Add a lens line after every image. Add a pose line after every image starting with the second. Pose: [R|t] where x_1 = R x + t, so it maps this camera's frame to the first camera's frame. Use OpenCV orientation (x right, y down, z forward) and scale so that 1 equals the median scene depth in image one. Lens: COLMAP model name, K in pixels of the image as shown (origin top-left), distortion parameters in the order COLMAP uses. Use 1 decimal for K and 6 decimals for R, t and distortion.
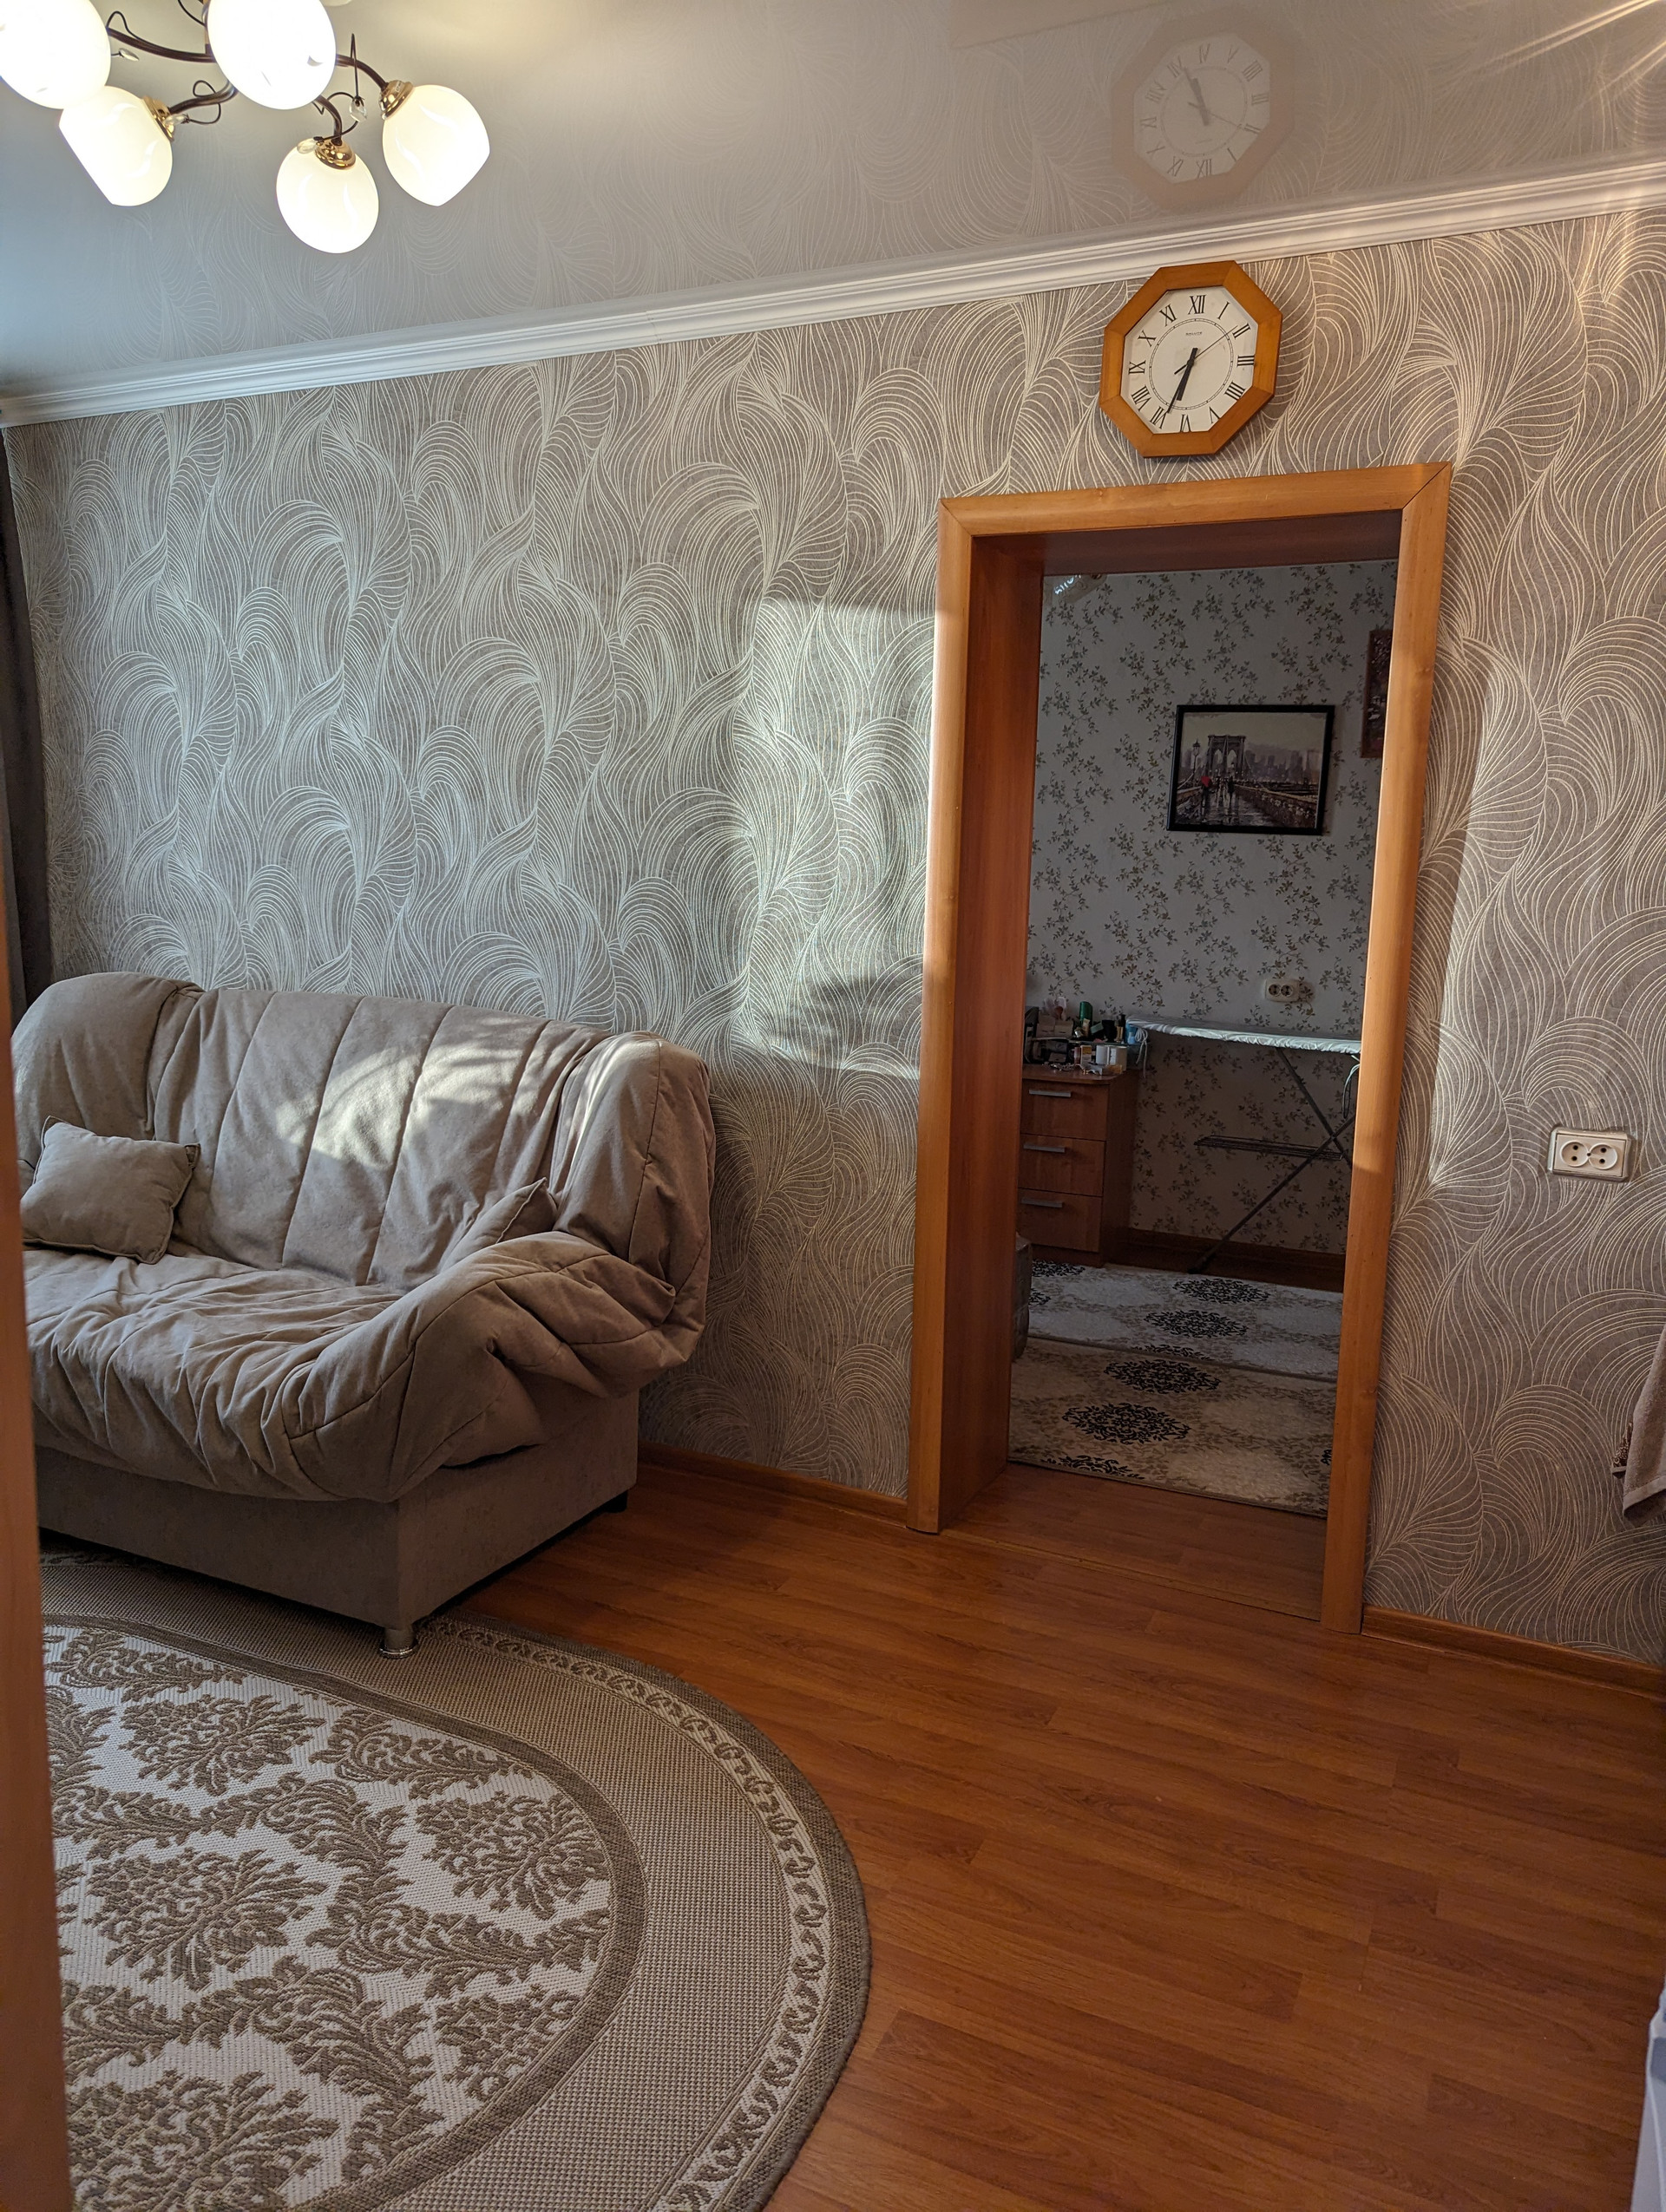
lens RADIAL K [[1555.1, 0, 829.3], [0, 1555.1, 1103.4], [0, 0, 1]] dist [0.059385, -0.044959]
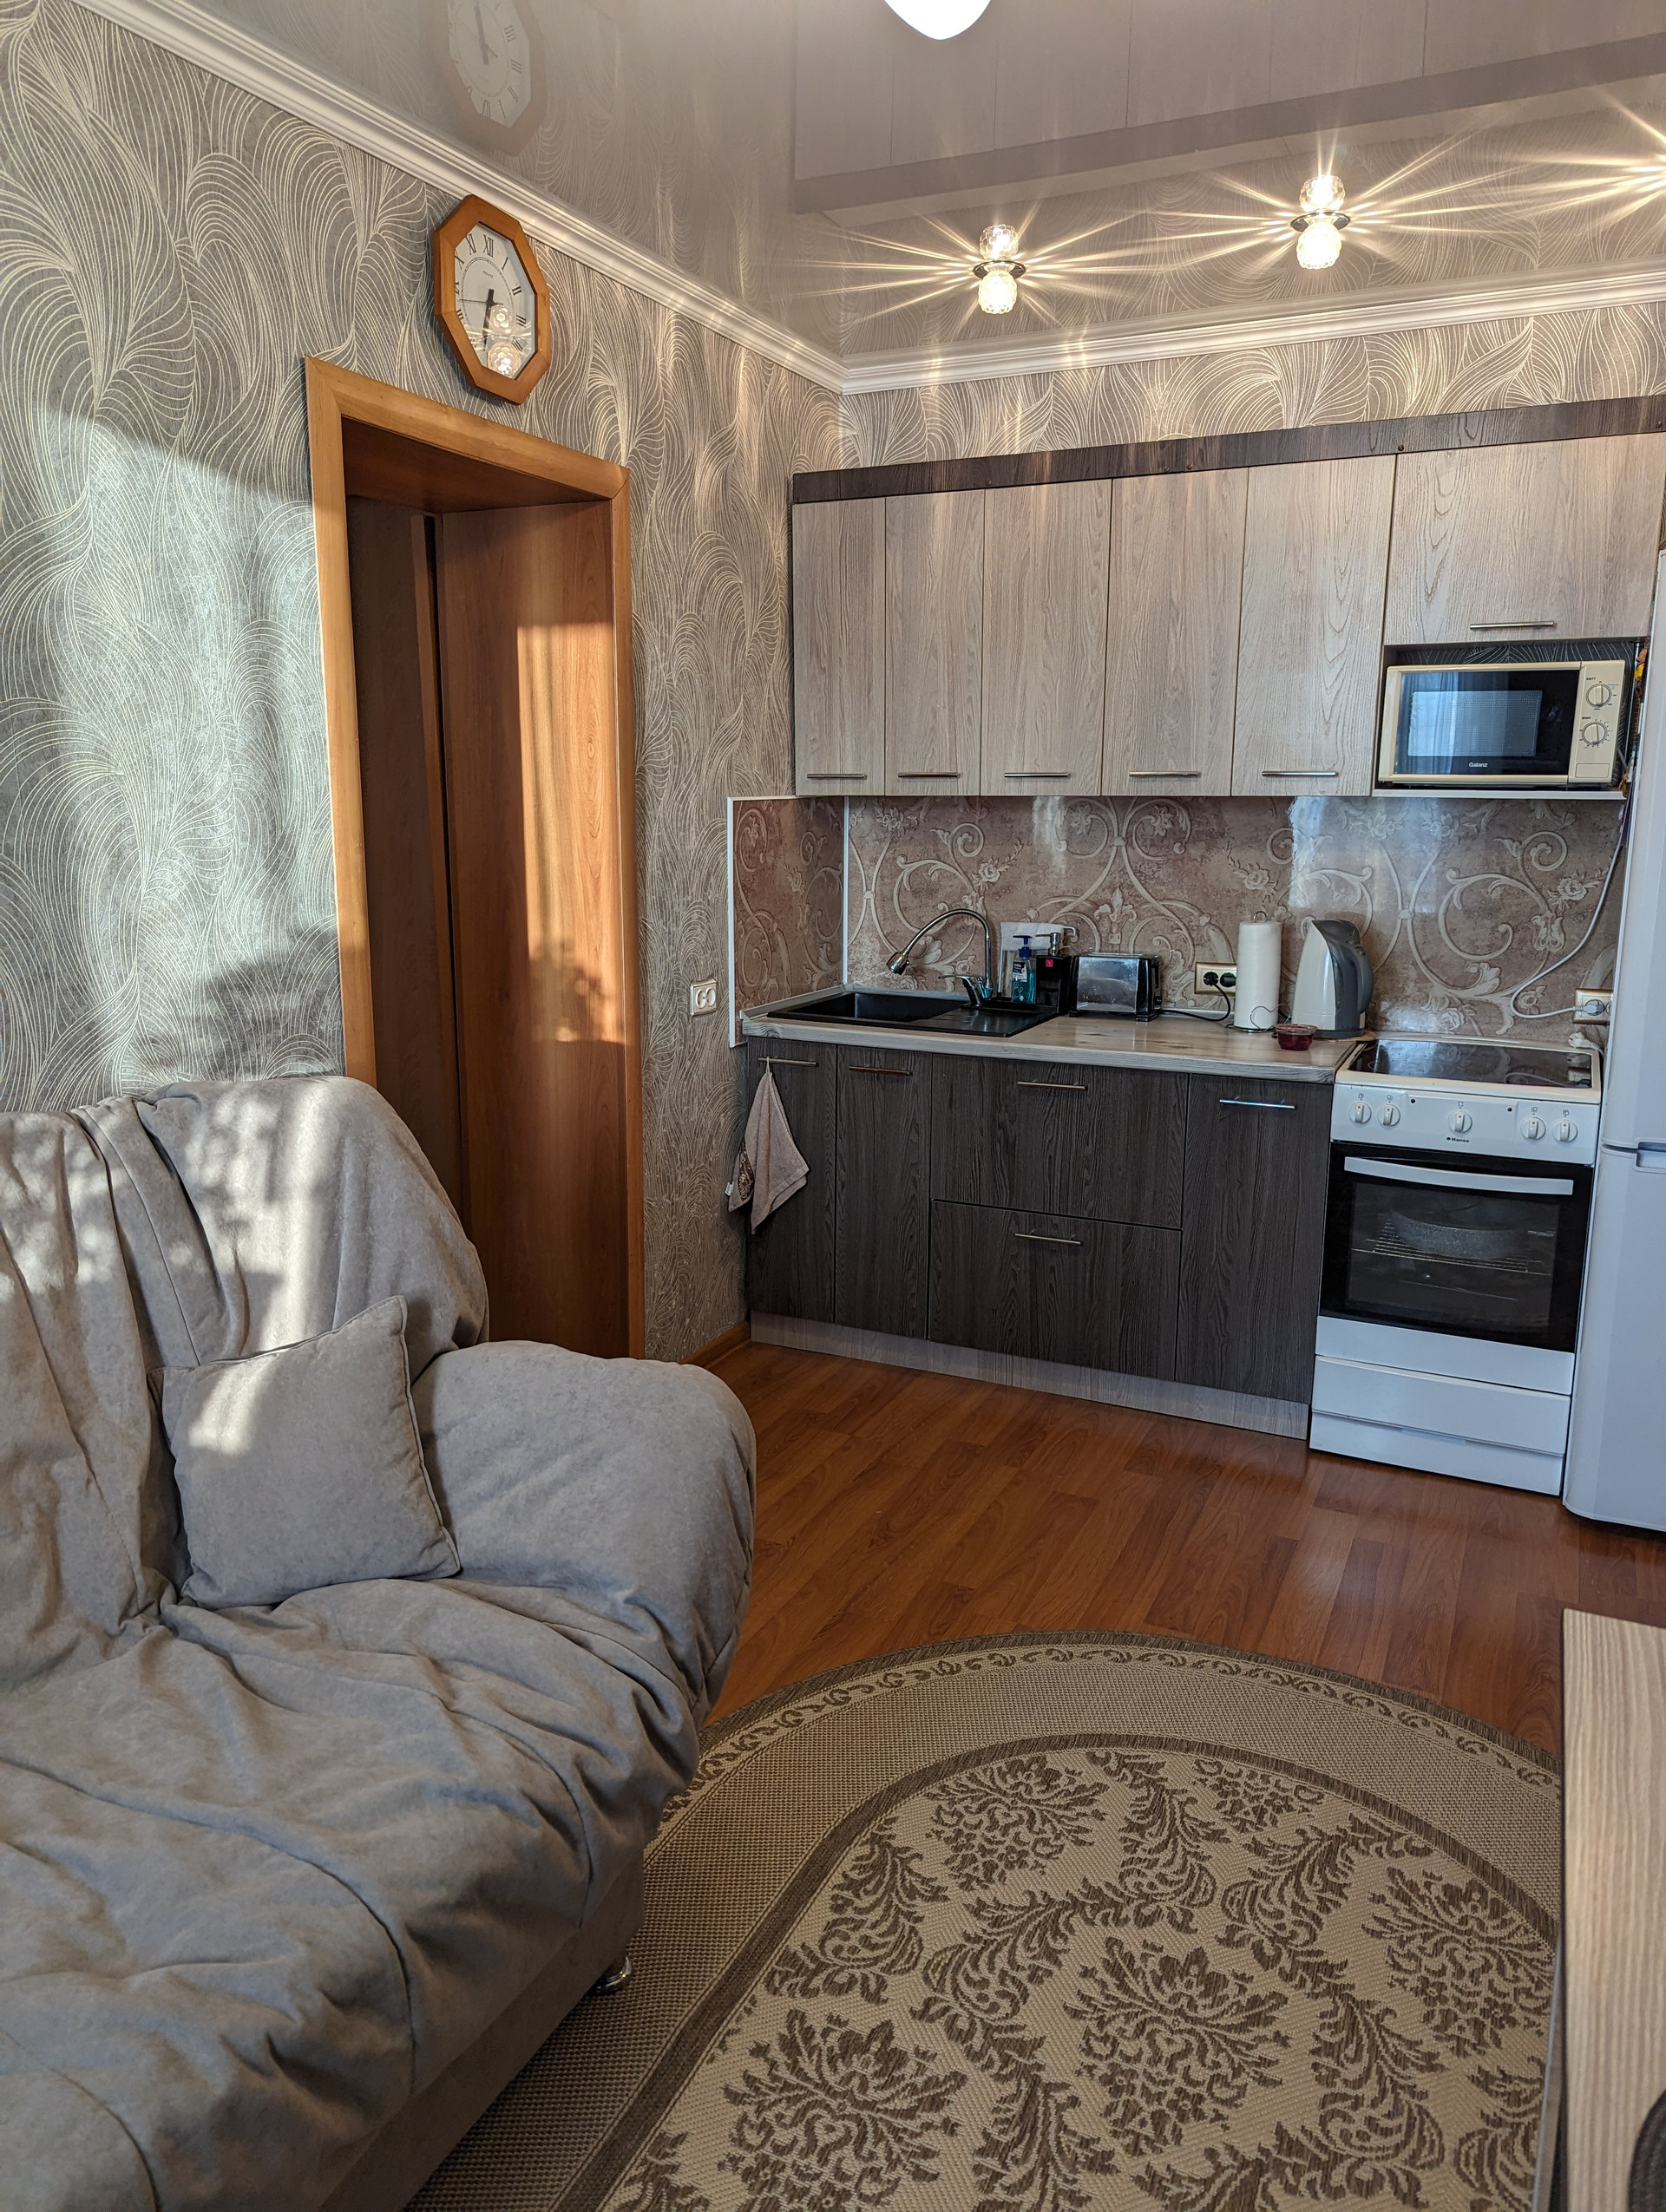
lens RADIAL K [[1555.1, 0, 827.2], [0, 1555.1, 1089.9], [0, 0, 1]] dist [0.059385, -0.044959]
pose [[0.010235, -0.218798, 0.975717, -0.943078], [0.152164, 0.964745, 0.214741, -0.179844], [-0.988302, 0.146272, 0.043167, 0.883250]]
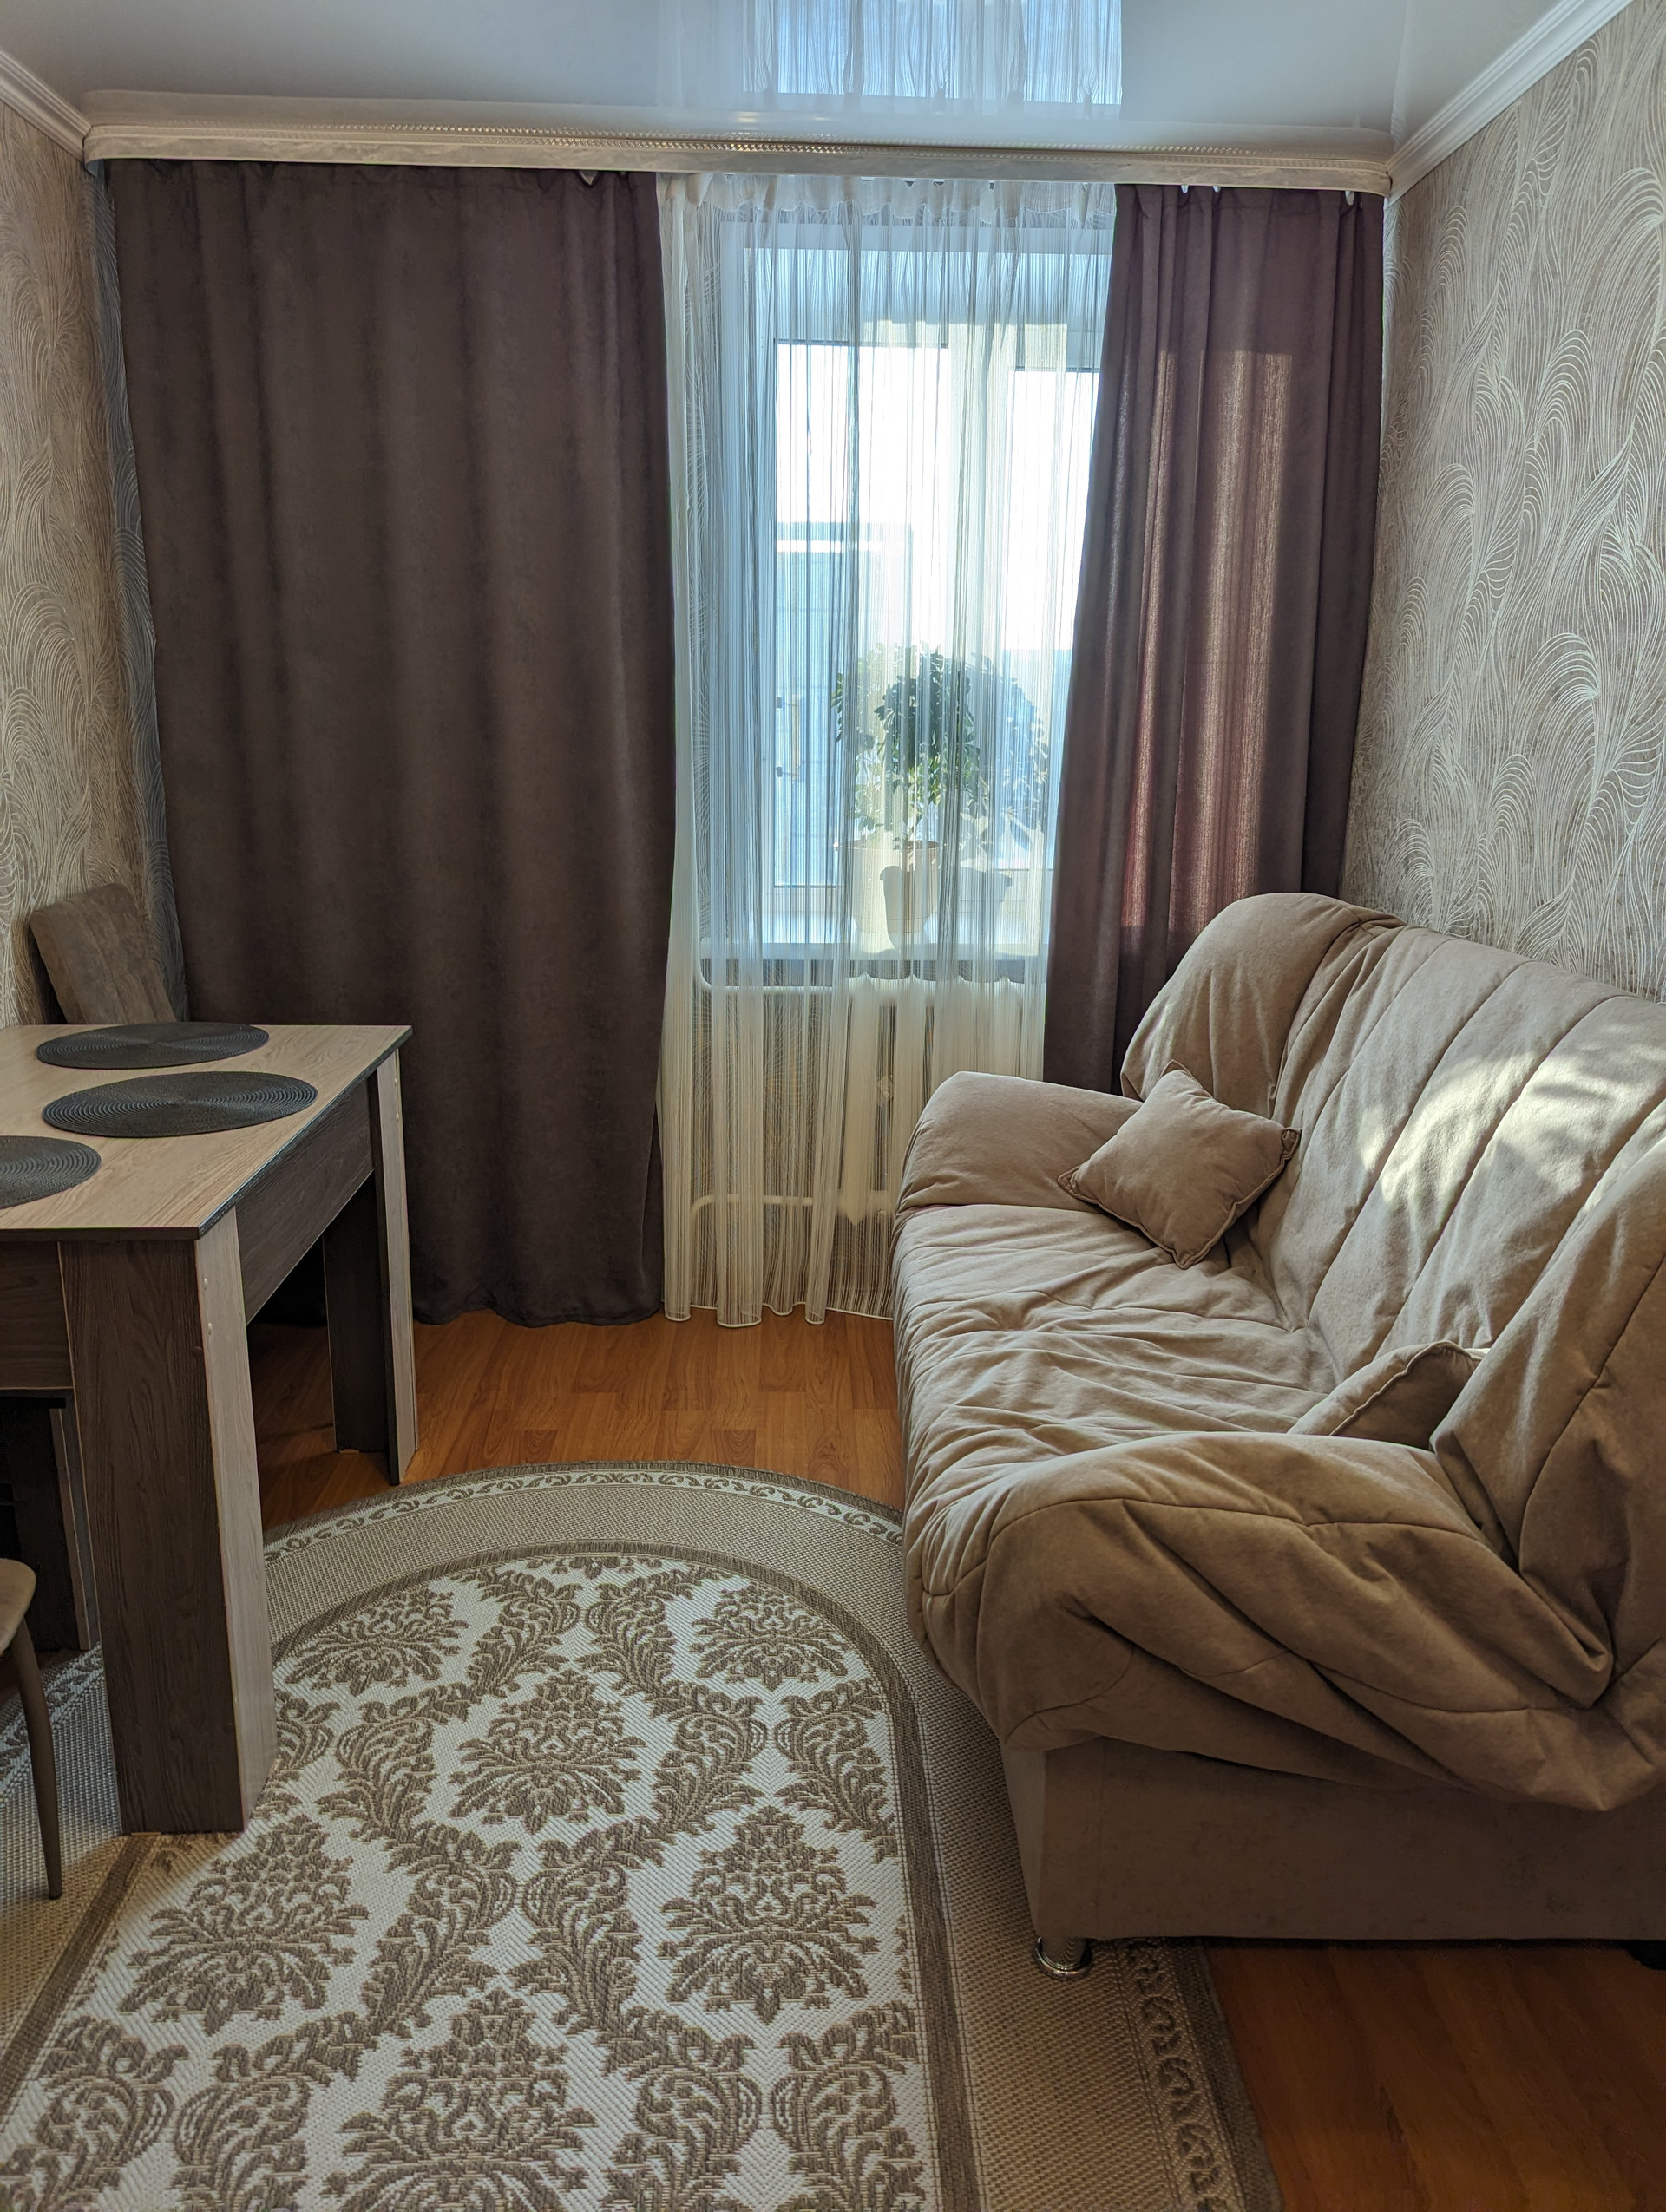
lens RADIAL K [[1555.1, 0, 842.2], [0, 1555.1, 1082.4], [0, 0, 1]] dist [0.059385, -0.044959]
pose [[0.452457, 0.188625, -0.871610, 0.210087], [-0.133676, 0.980678, 0.142836, -0.104970], [0.881711, 0.051886, 0.468929, 0.635796]]
